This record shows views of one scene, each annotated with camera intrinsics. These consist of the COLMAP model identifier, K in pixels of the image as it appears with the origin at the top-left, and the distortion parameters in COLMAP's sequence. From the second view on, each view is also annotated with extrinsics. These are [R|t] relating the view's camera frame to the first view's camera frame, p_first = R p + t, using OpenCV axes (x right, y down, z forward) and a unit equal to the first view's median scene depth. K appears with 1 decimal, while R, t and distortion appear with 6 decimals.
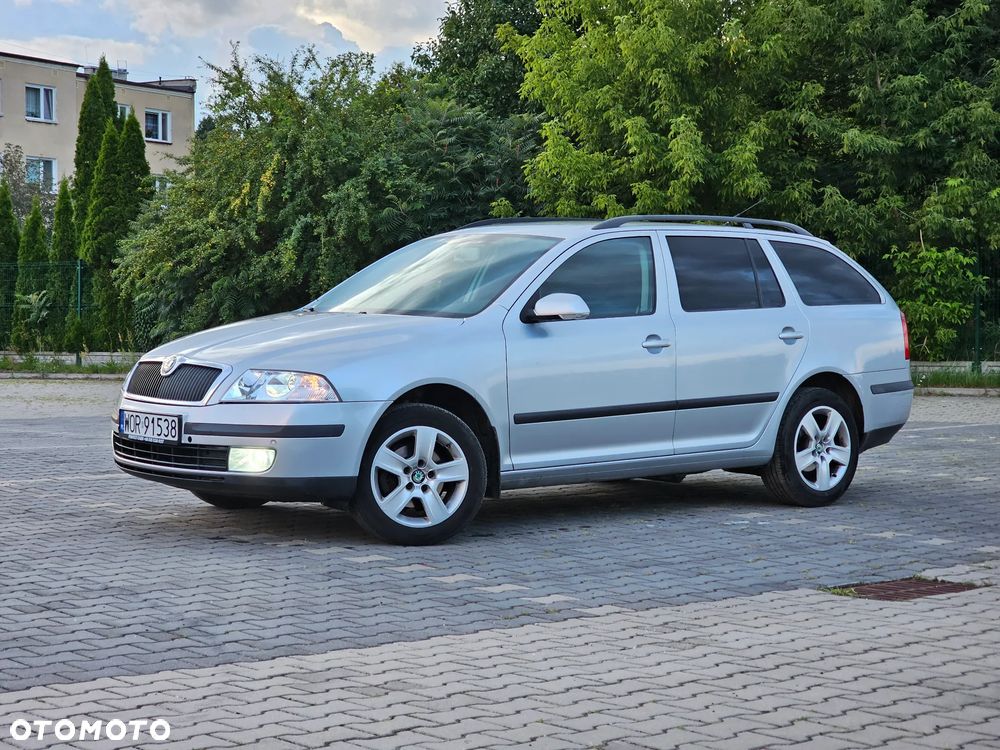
lens RADIAL K [[1862.6, 0, 533.7], [0, 1862.6, 375.8], [0, 0, 1]] dist [-0.067298, 1.303817]
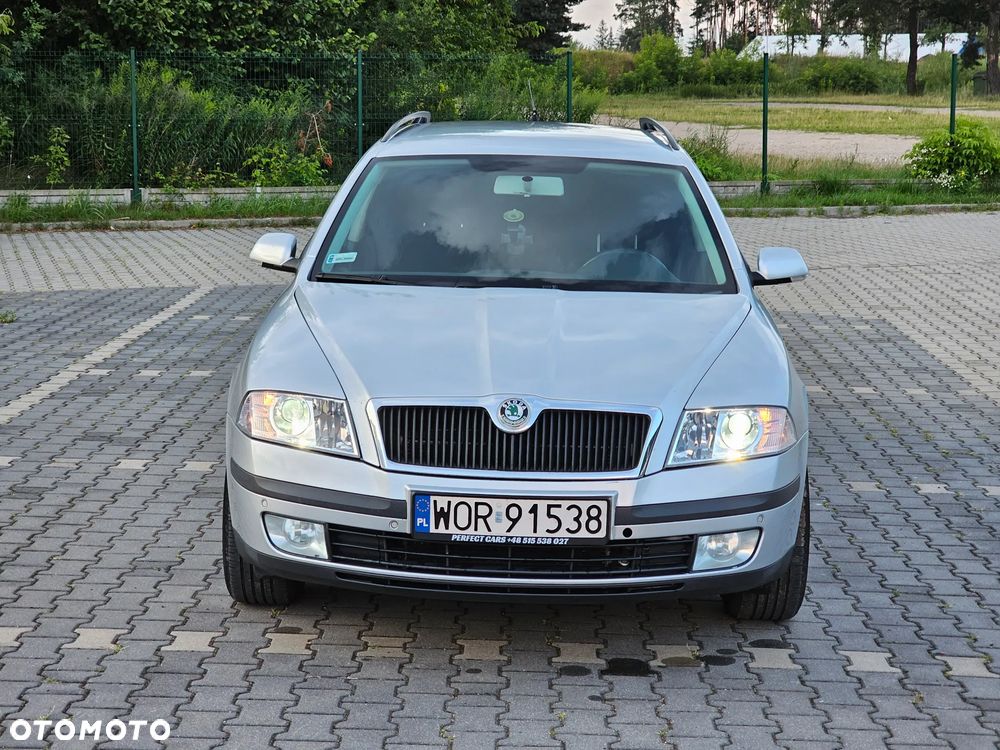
lens RADIAL K [[1848.1, 0, 546.3], [0, 1848.1, 375.8], [0, 0, 1]] dist [0.019595, 0.447137]
pose [[0.664061, -0.109734, 0.739582, -0.549563], [0.020064, 0.991430, 0.129086, -0.083301], [-0.747410, -0.070882, 0.660572, 0.505852]]
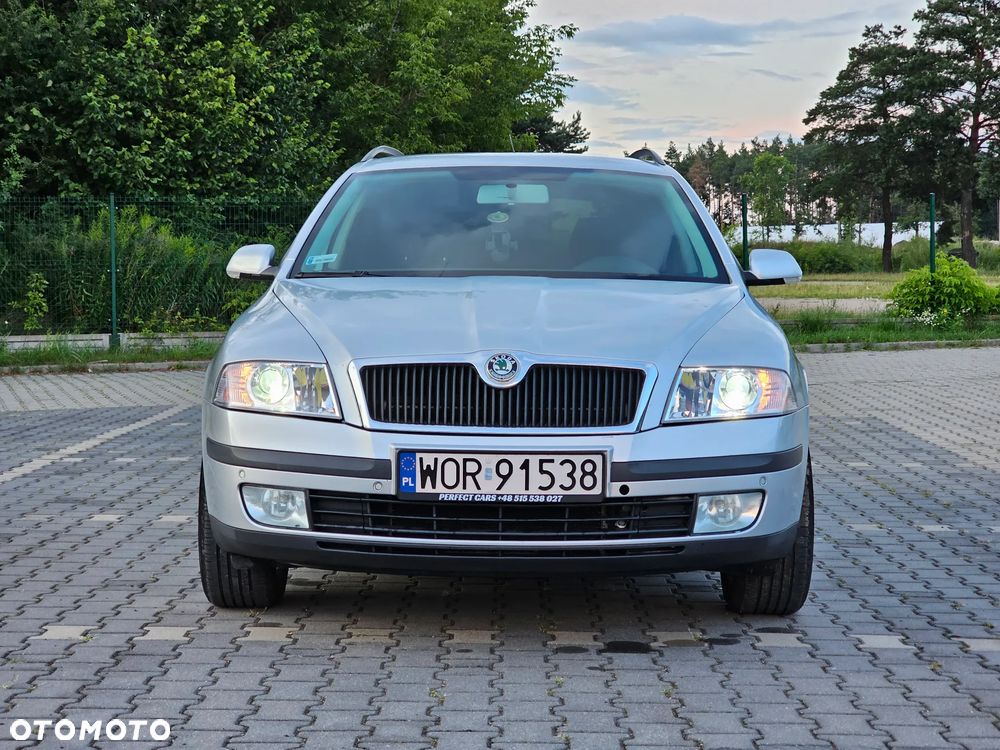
lens RADIAL K [[1862.6, 0, 533.7], [0, 1862.6, 375.8], [0, 0, 1]] dist [-0.067298, 1.303817]
pose [[0.660449, -0.047531, 0.749365, -0.541789], [0.038342, 0.998827, 0.029562, -0.017744], [-0.749891, 0.009208, 0.661497, 0.518090]]
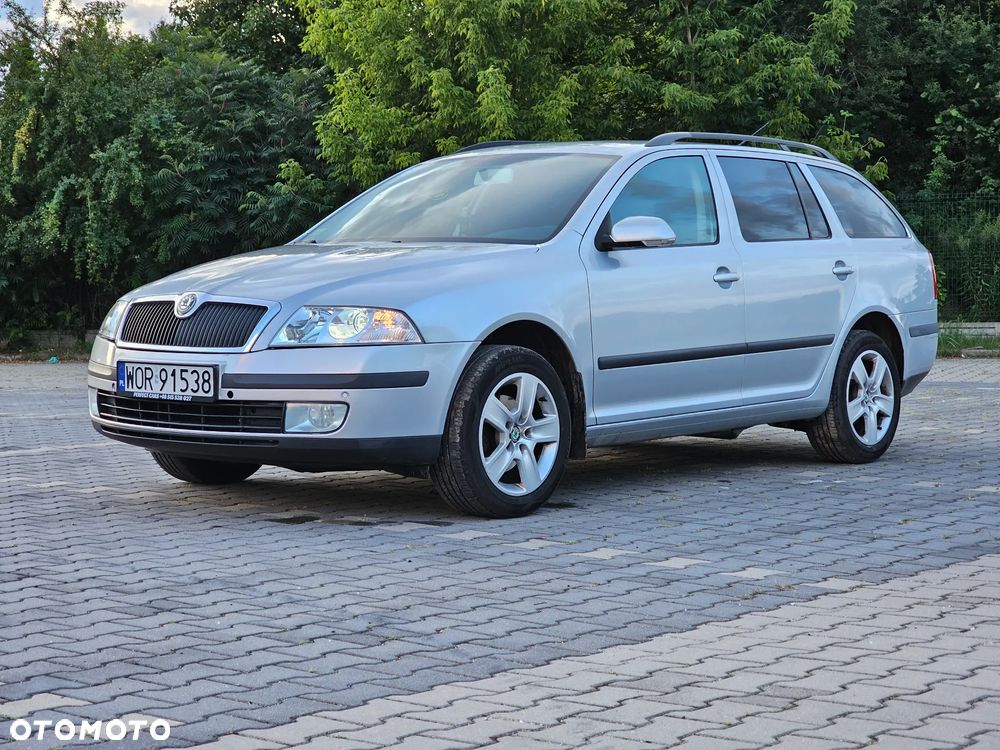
lens RADIAL K [[1862.6, 0, 533.7], [0, 1862.6, 375.8], [0, 0, 1]] dist [-0.067298, 1.303817]
pose [[0.982903, -0.019726, 0.183063, -0.168490], [0.018420, 0.999791, 0.008833, 0.017827], [-0.183199, -0.005310, 0.983061, 0.152006]]
